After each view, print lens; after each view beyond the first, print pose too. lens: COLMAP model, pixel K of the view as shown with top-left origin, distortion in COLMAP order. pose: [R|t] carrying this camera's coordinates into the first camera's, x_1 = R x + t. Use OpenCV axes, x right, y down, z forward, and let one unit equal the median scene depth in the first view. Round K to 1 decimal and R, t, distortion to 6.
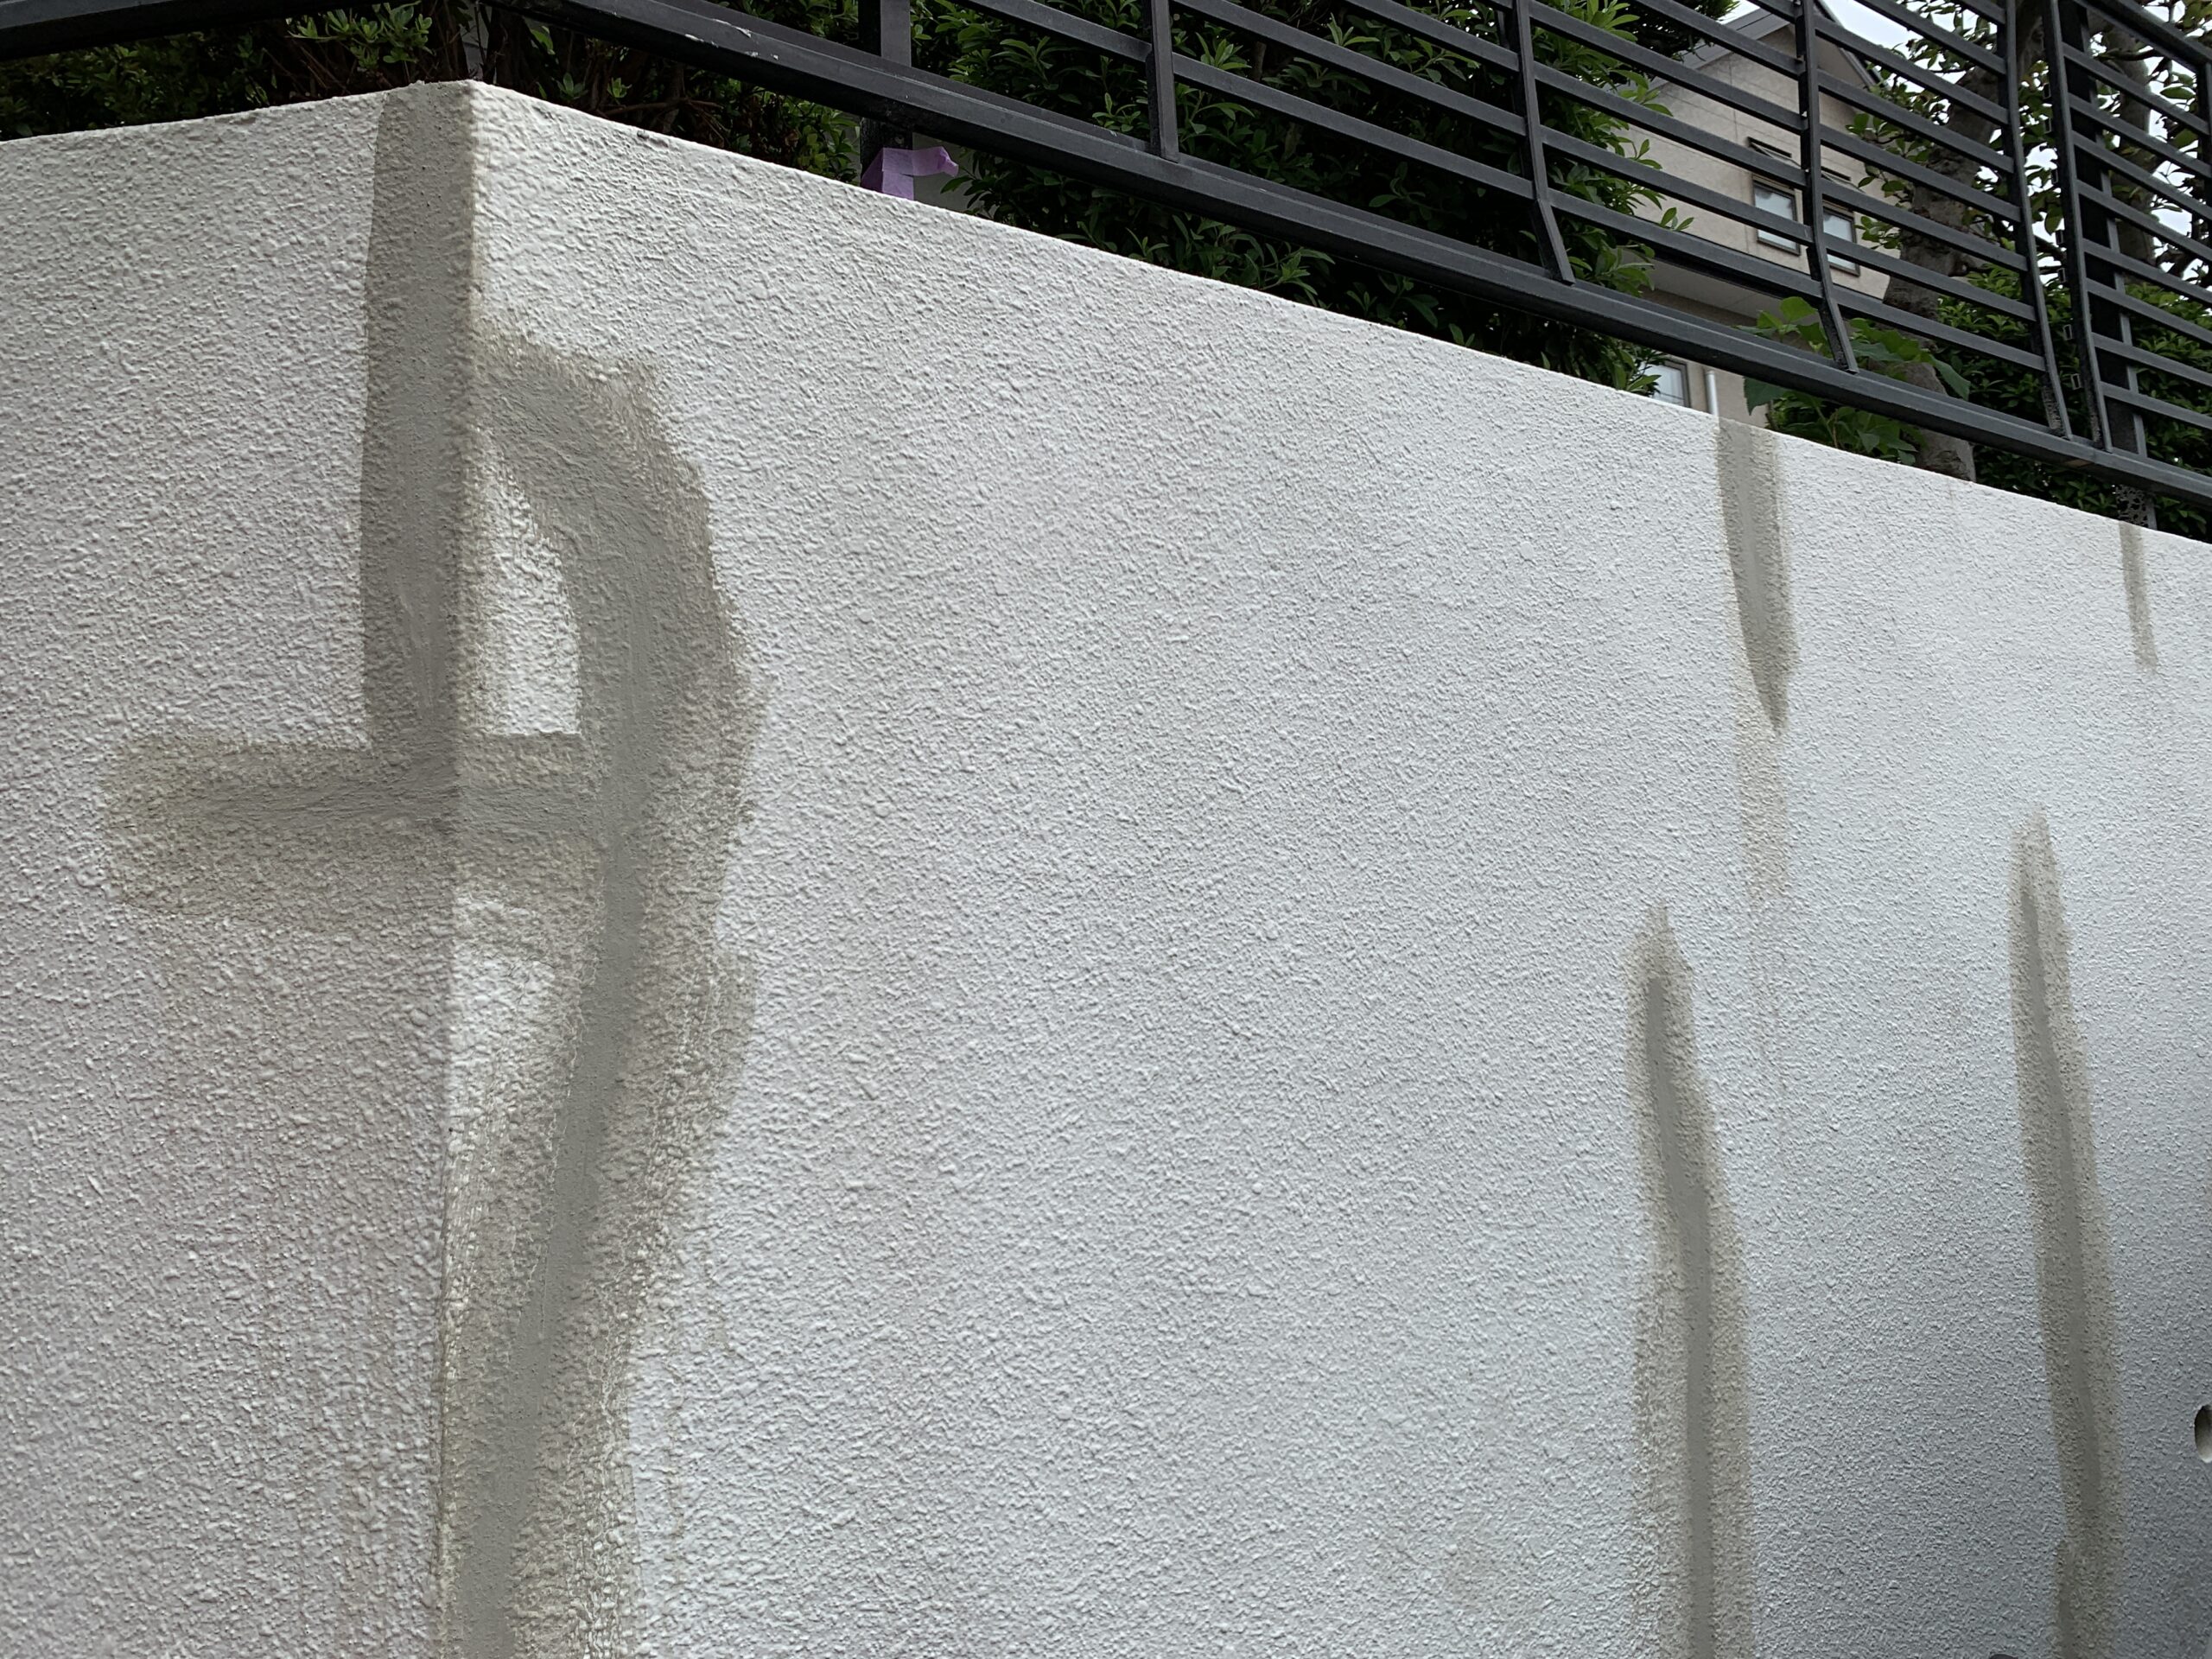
lens RADIAL K [[1732.9, 0, 1106.0], [0, 1732.9, 829.5], [0, 0, 1]] dist [0.003648, -0.011201]
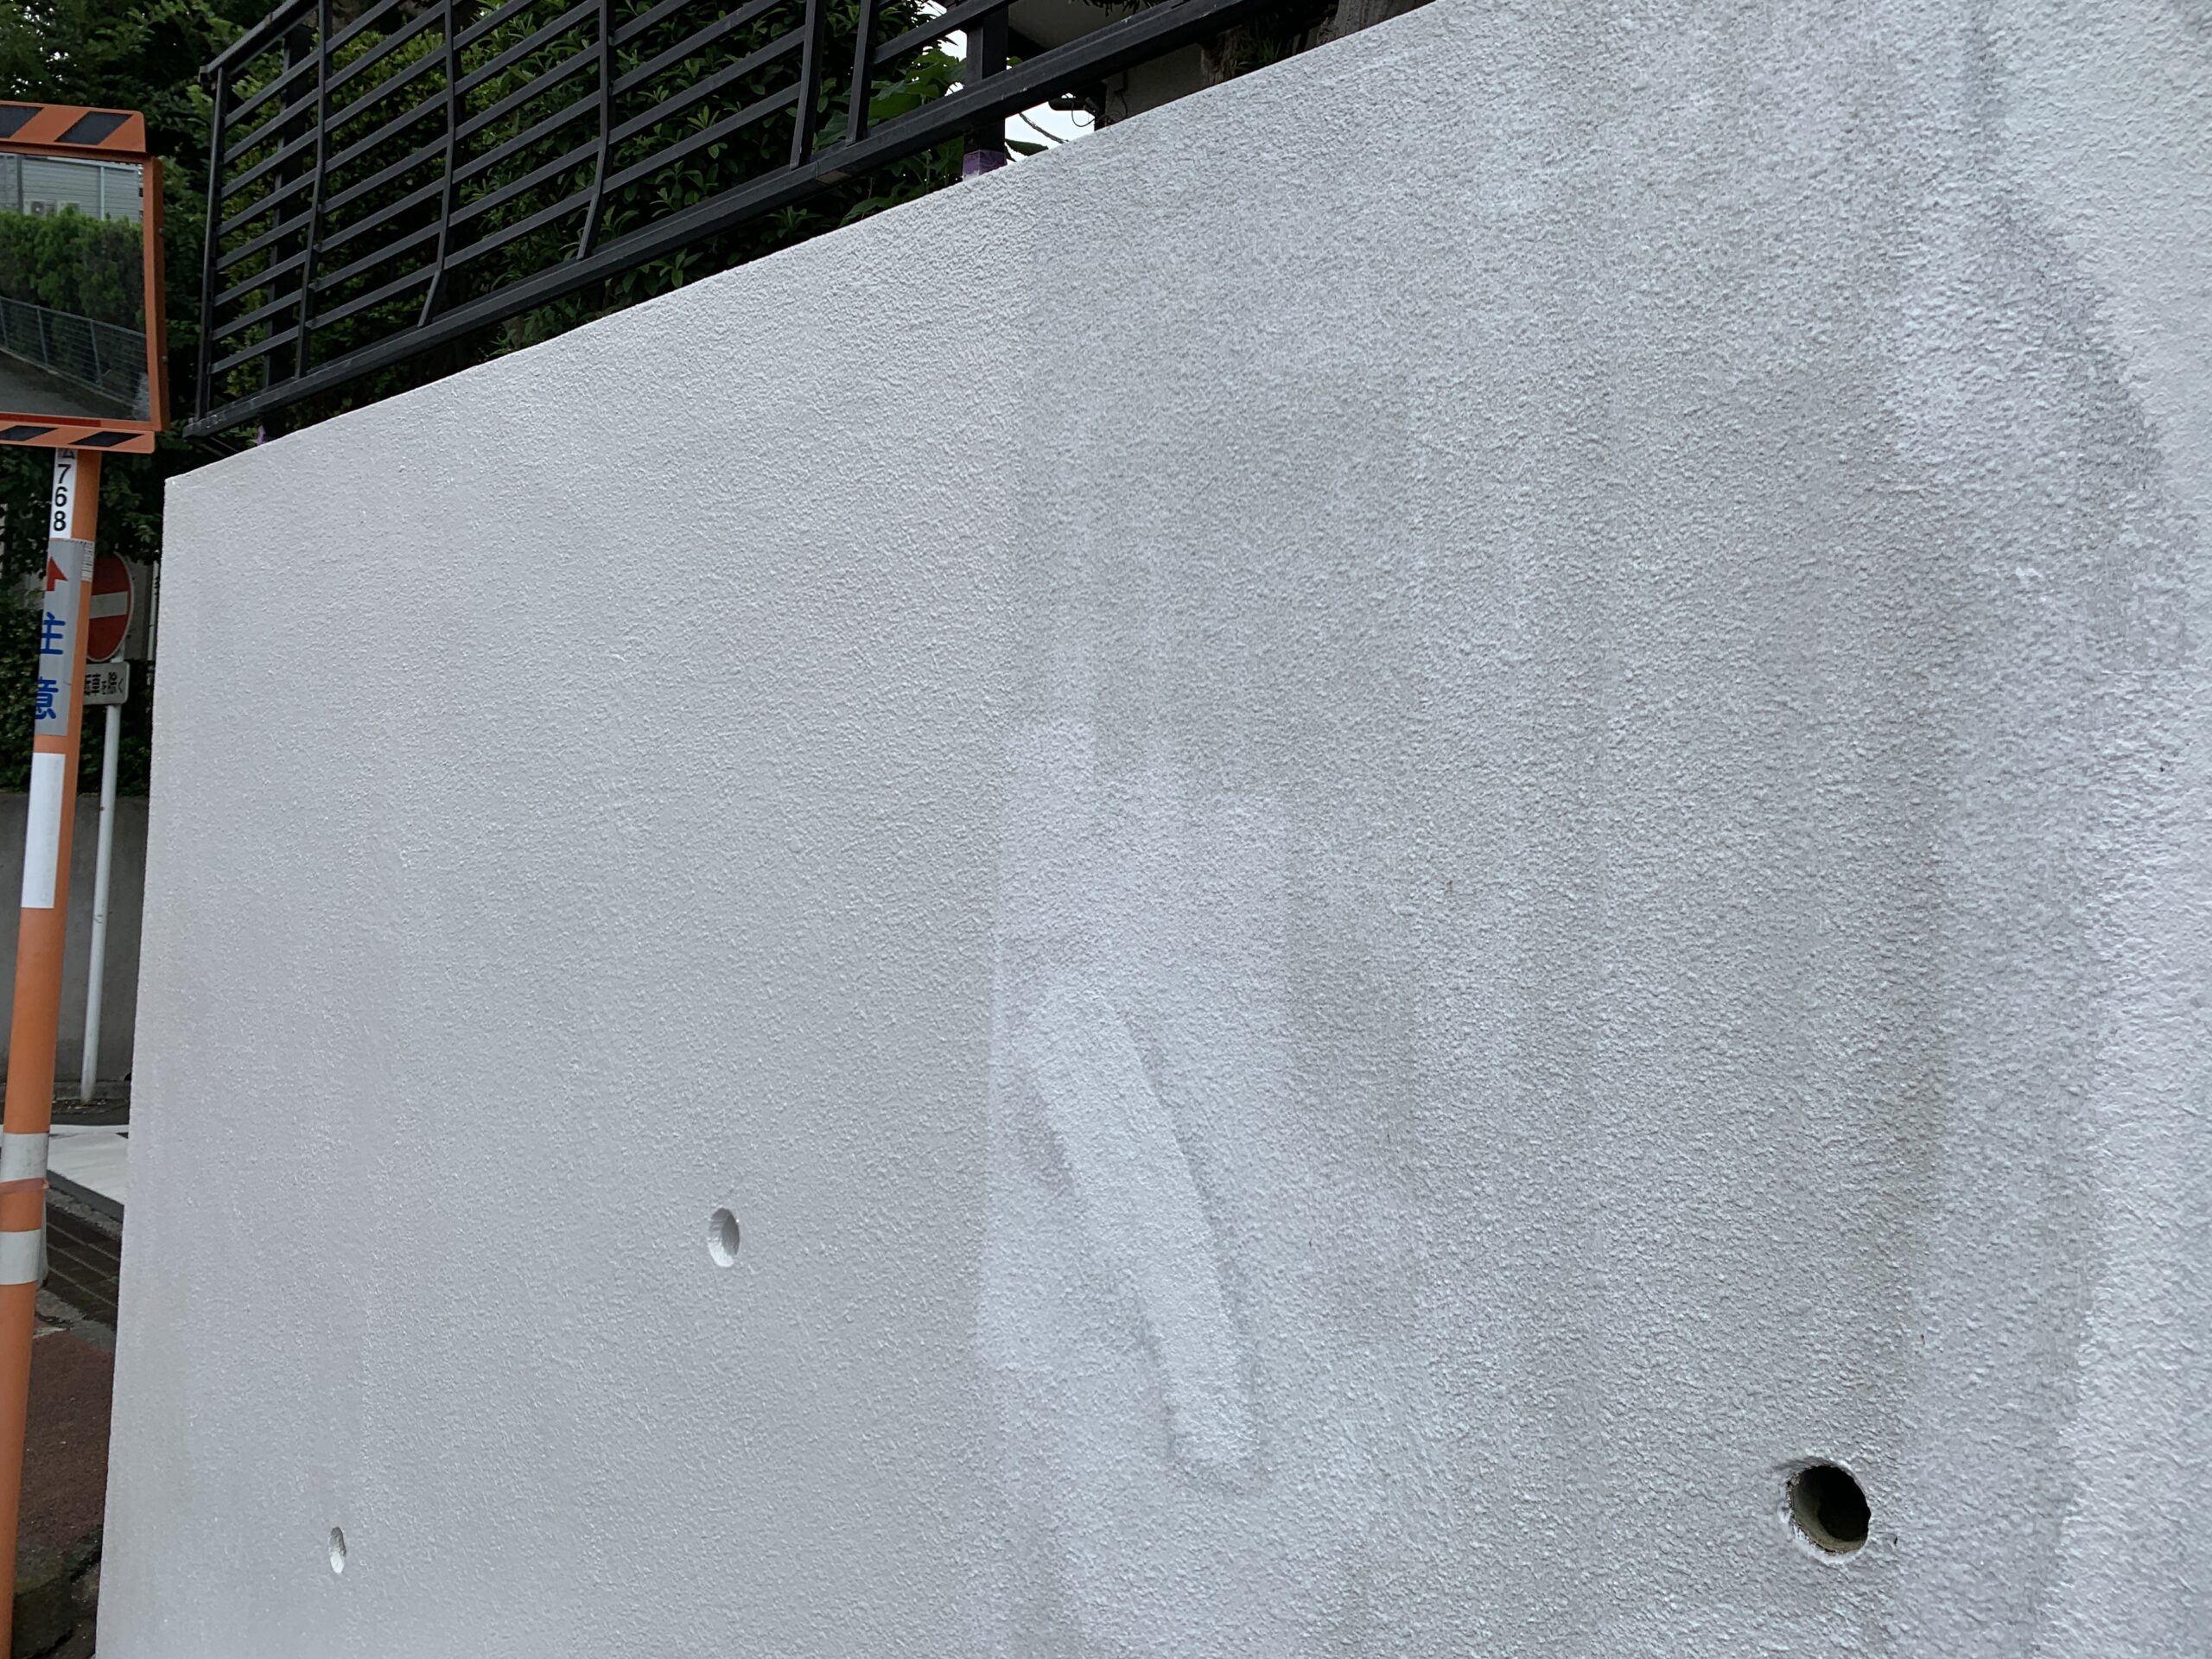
lens RADIAL K [[1732.9, 0, 1106.0], [0, 1732.9, 829.5], [0, 0, 1]] dist [0.003648, -0.011201]
pose [[0.185833, 0.040590, -0.981743, 1.680886], [0.079529, 0.995247, 0.056202, 0.091349], [0.979358, -0.088521, 0.181721, 1.096110]]
